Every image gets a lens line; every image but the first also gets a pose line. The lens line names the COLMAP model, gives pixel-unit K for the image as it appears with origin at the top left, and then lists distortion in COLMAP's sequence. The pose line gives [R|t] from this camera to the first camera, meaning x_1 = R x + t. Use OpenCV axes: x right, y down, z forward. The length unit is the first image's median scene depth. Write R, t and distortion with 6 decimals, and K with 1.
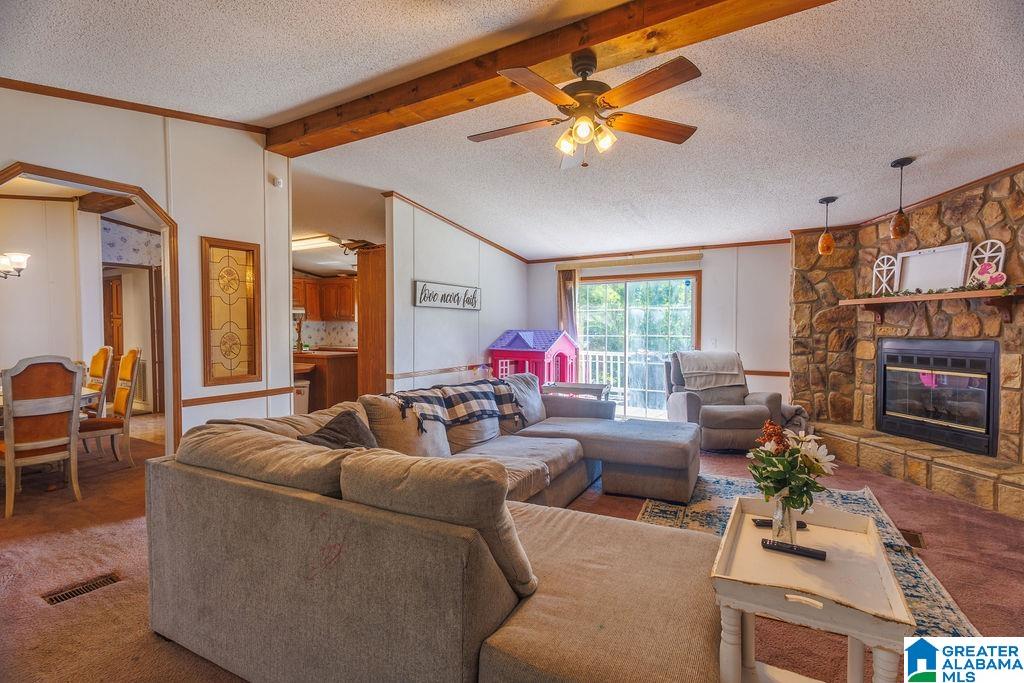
lens RADIAL K [[482.4, 0, 512.1], [0, 482.4, 340.8], [0, 0, 1]] dist [0.005183, 0.000410]
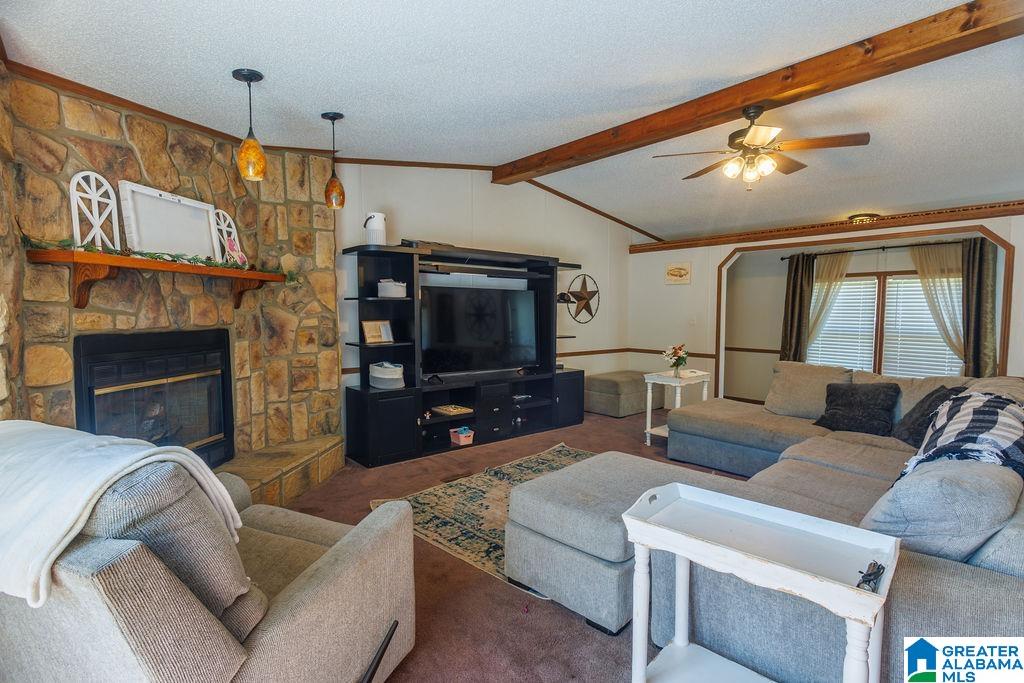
lens RADIAL K [[482.4, 0, 513.9], [0, 482.4, 342.1], [0, 0, 1]] dist [0.005183, 0.000410]
pose [[-0.948068, -0.017951, 0.317559, 0.192316], [0.013012, 0.995381, 0.095113, -0.042424], [-0.317800, 0.094306, -0.943456, 1.381063]]
